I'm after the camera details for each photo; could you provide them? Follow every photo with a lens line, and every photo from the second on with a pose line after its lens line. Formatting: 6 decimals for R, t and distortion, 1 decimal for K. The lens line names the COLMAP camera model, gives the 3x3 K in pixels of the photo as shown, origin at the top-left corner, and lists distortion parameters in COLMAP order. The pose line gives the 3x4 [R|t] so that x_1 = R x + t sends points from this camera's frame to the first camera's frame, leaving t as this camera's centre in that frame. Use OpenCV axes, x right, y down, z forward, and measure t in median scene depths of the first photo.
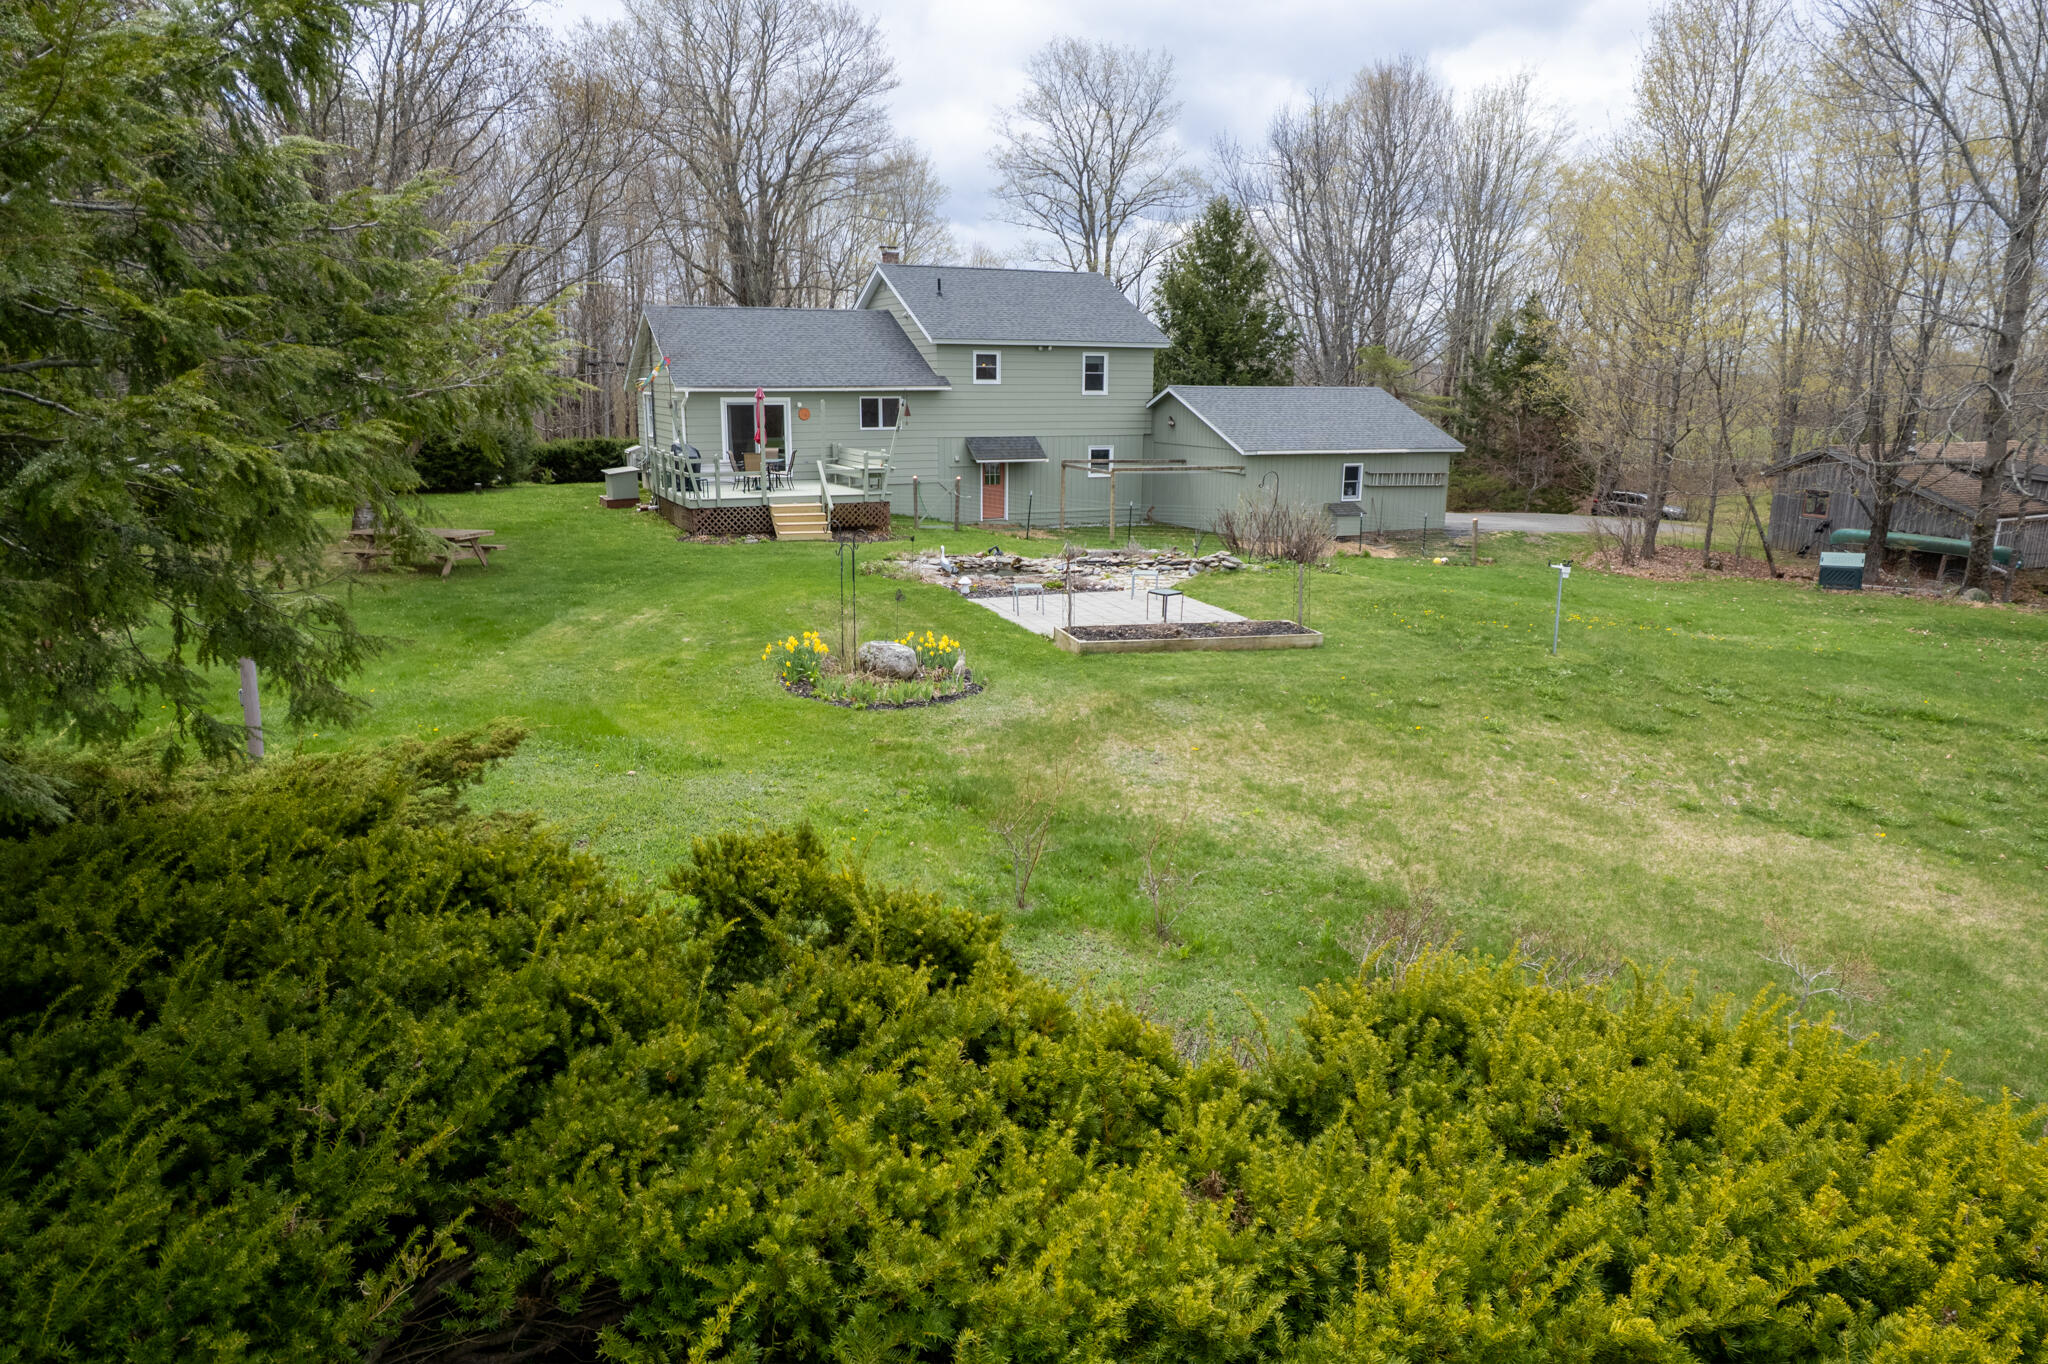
lens RADIAL K [[1313.3, 0, 1018.1], [0, 1313.3, 686.7], [0, 0, 1]] dist [-0.078035, 0.071890]
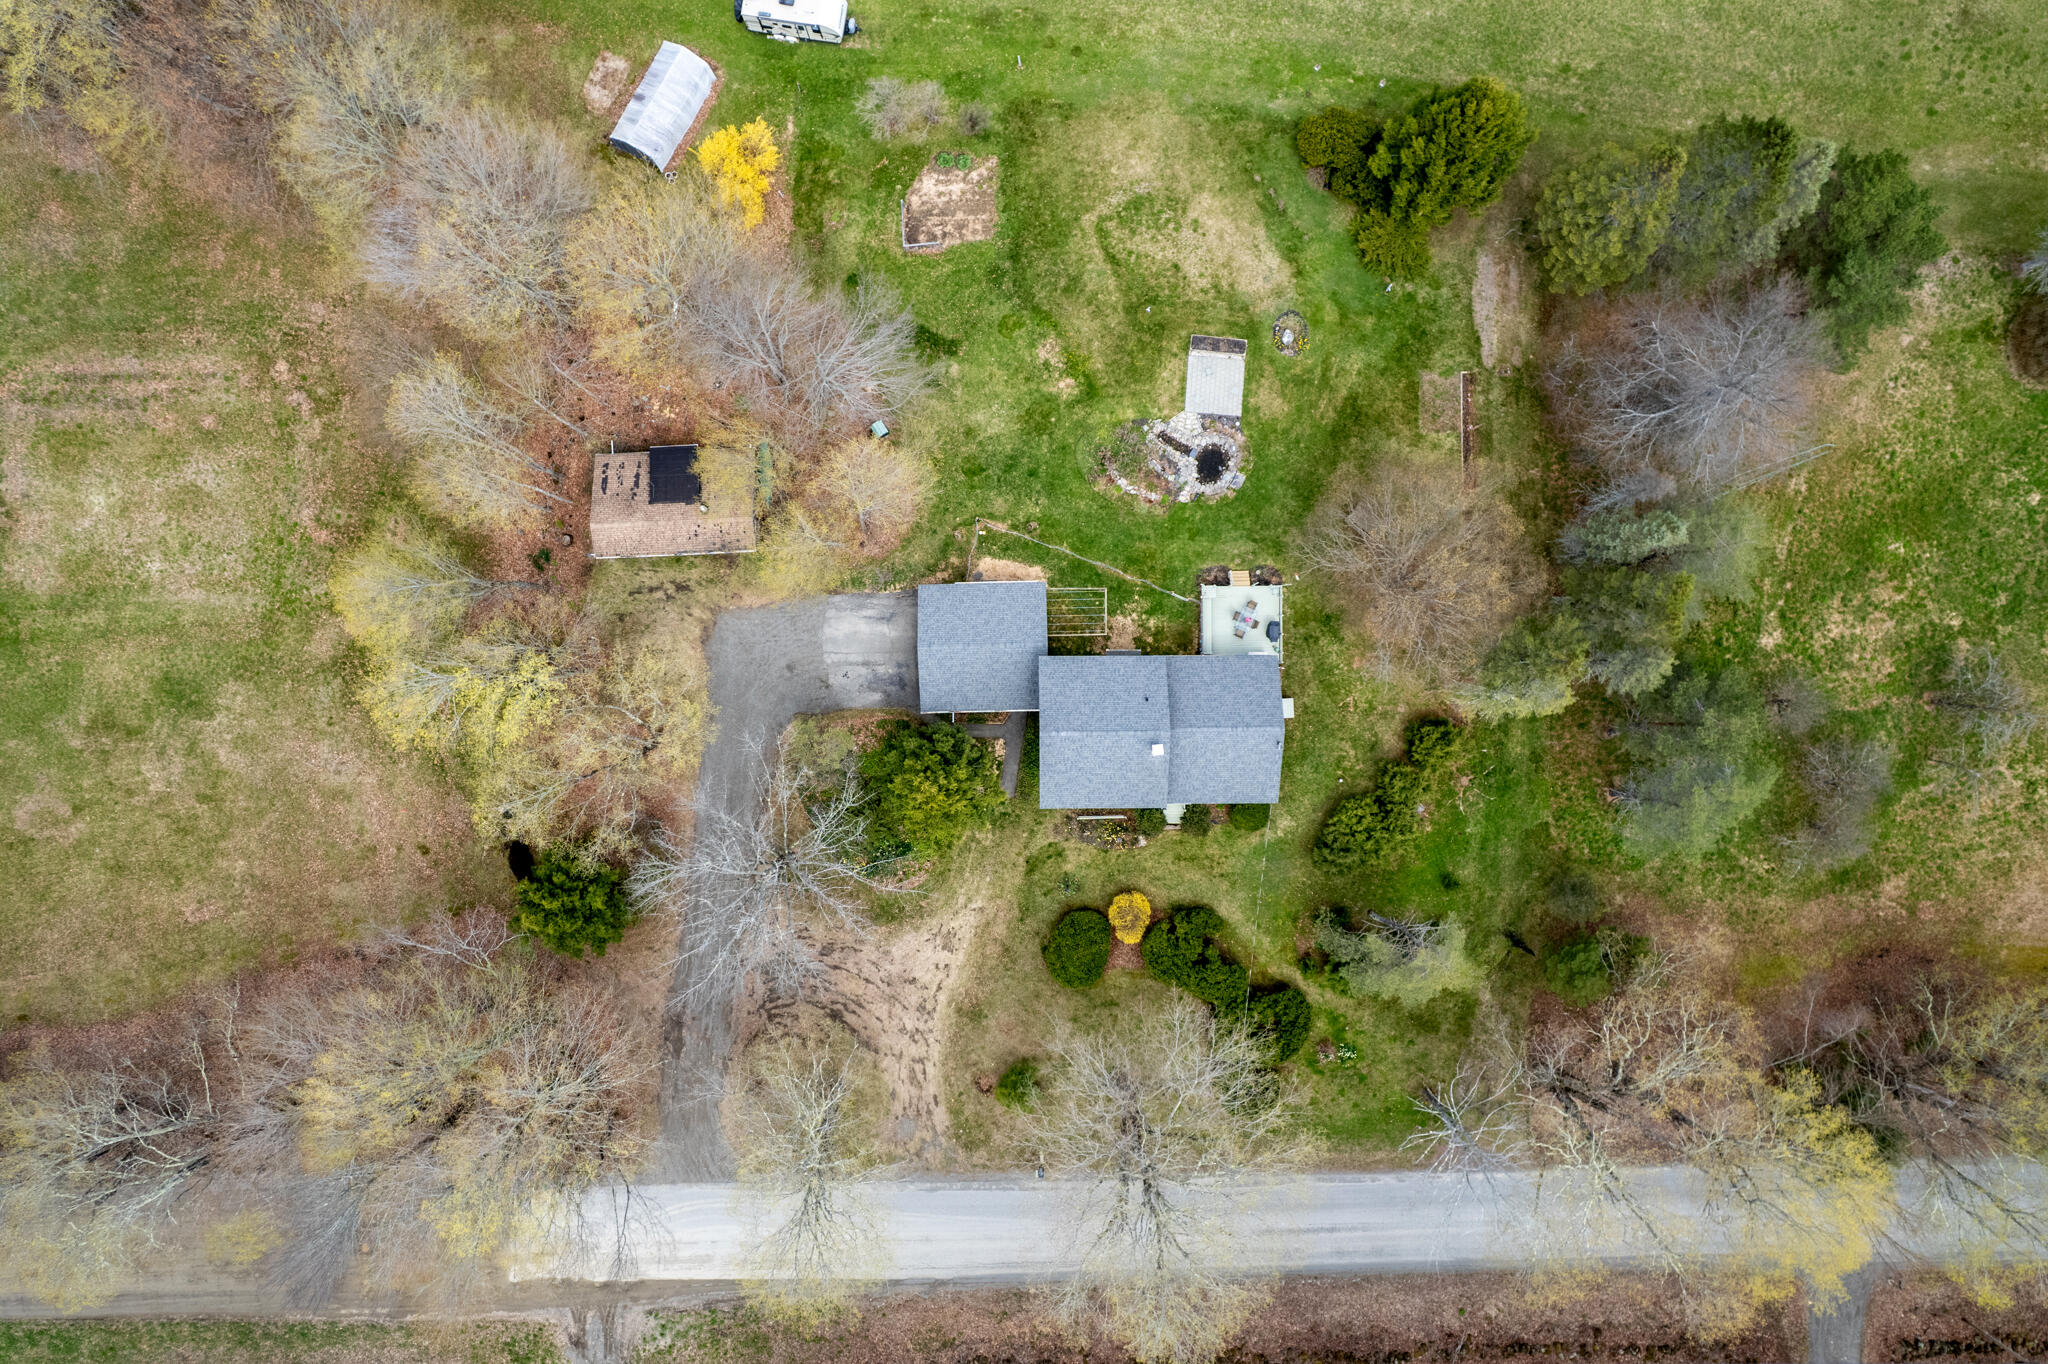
lens RADIAL K [[1313.3, 0, 1041.0], [0, 1313.3, 690.9], [0, 0, 1]] dist [-0.078035, 0.071890]
pose [[-0.910884, -0.412323, -0.016729, 0.131502], [0.085184, -0.227542, 0.970035, -2.336481], [-0.403775, 0.882164, 0.242388, 0.574727]]
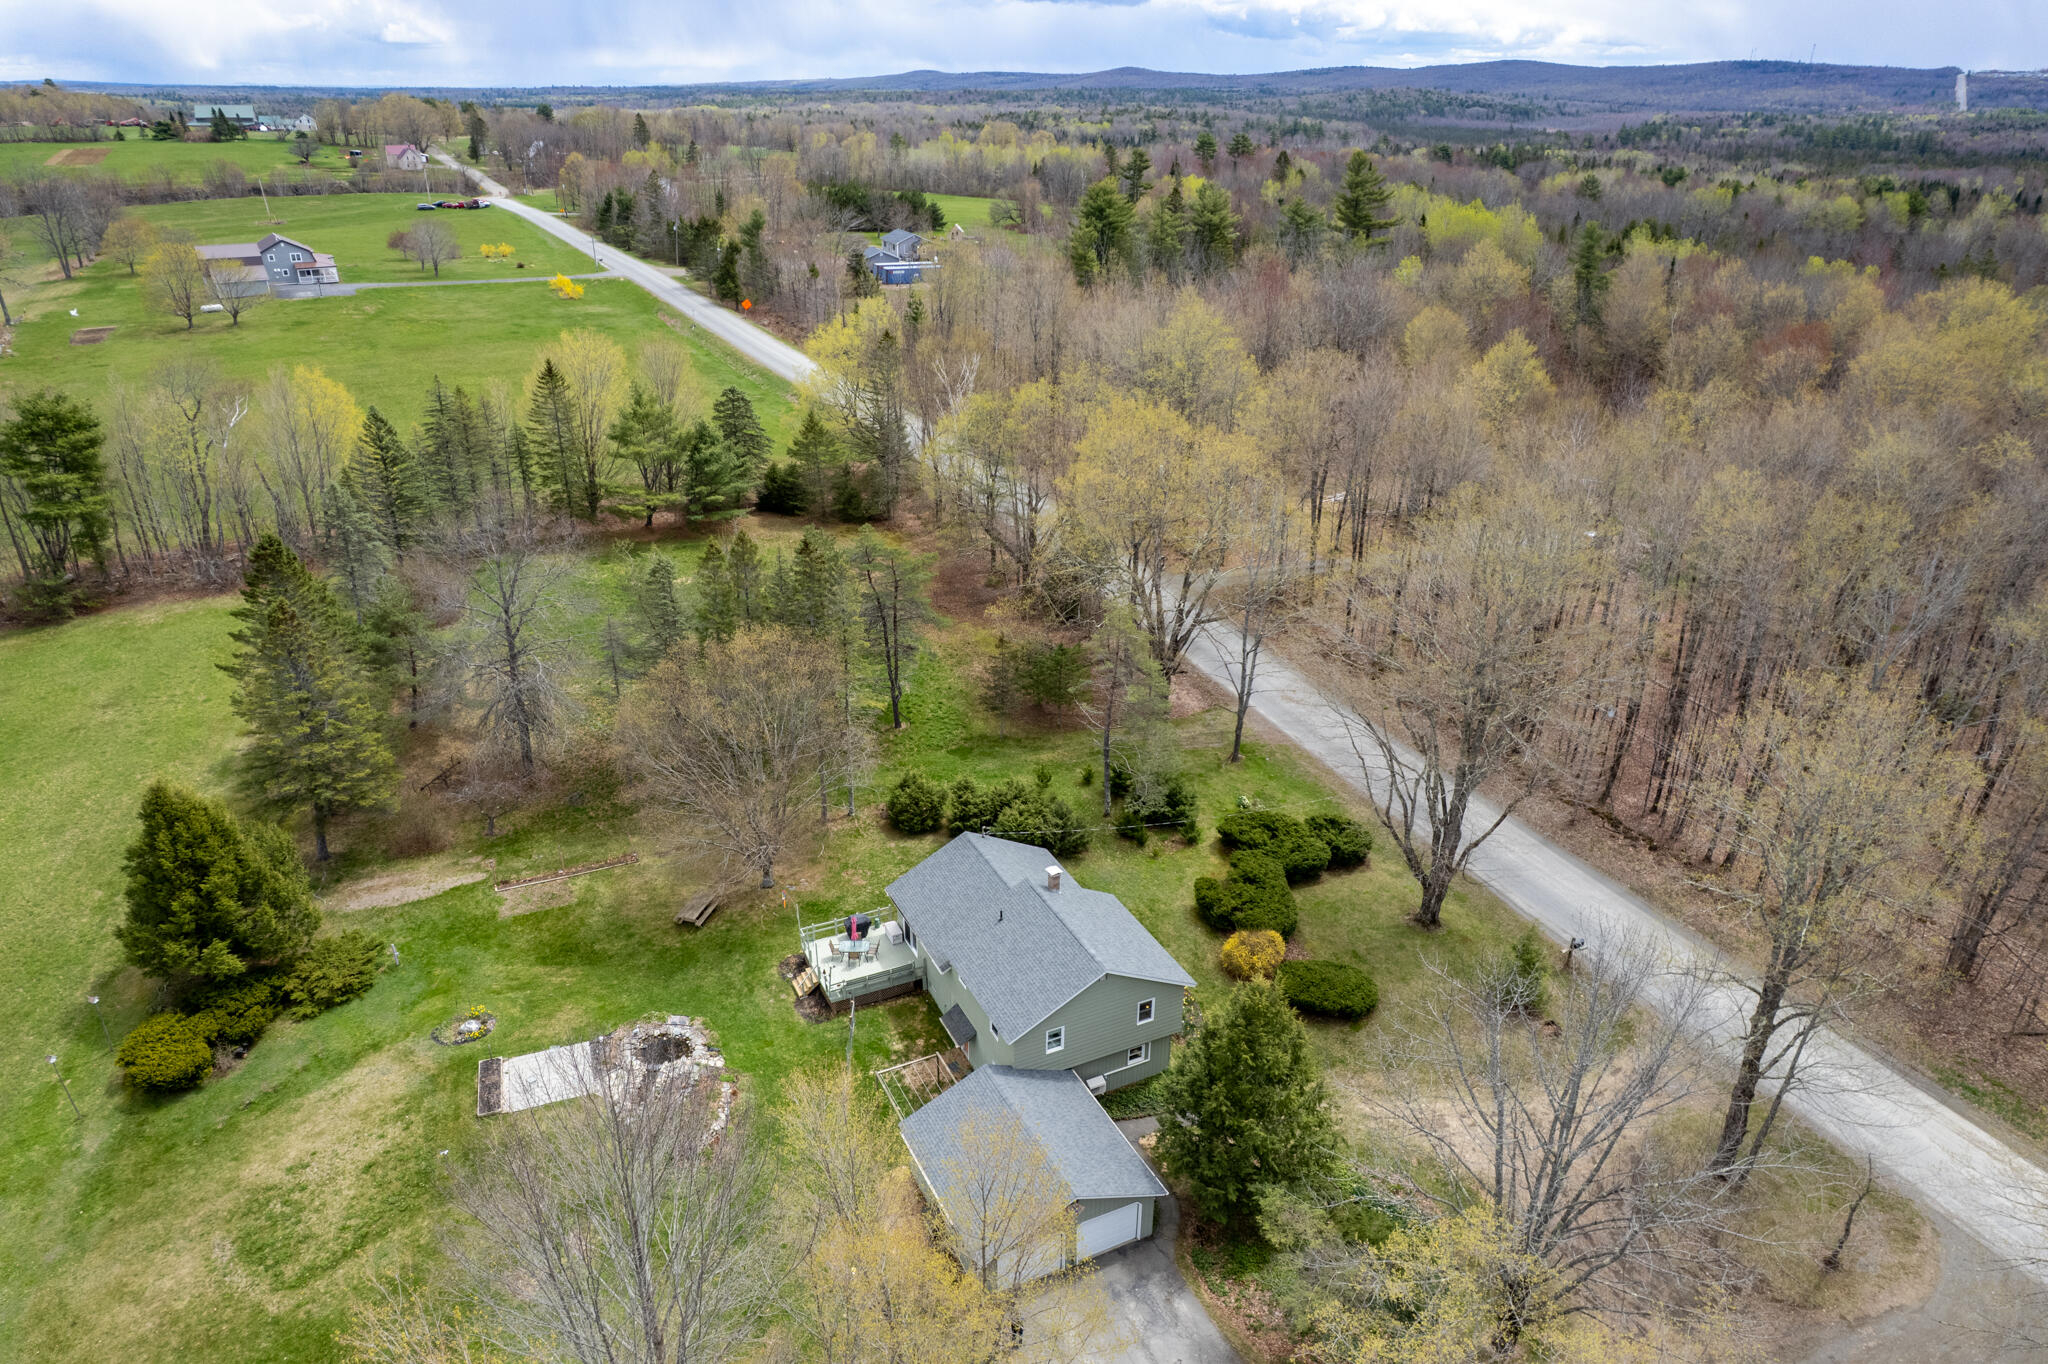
lens RADIAL K [[1313.3, 0, 1017.4], [0, 1313.3, 677.6], [0, 0, 1]] dist [-0.078035, 0.071890]
pose [[0.011340, 0.406322, -0.913659, 1.274676], [-0.235125, 0.889182, 0.392519, -1.199569], [0.971899, 0.210373, 0.105620, 0.816069]]
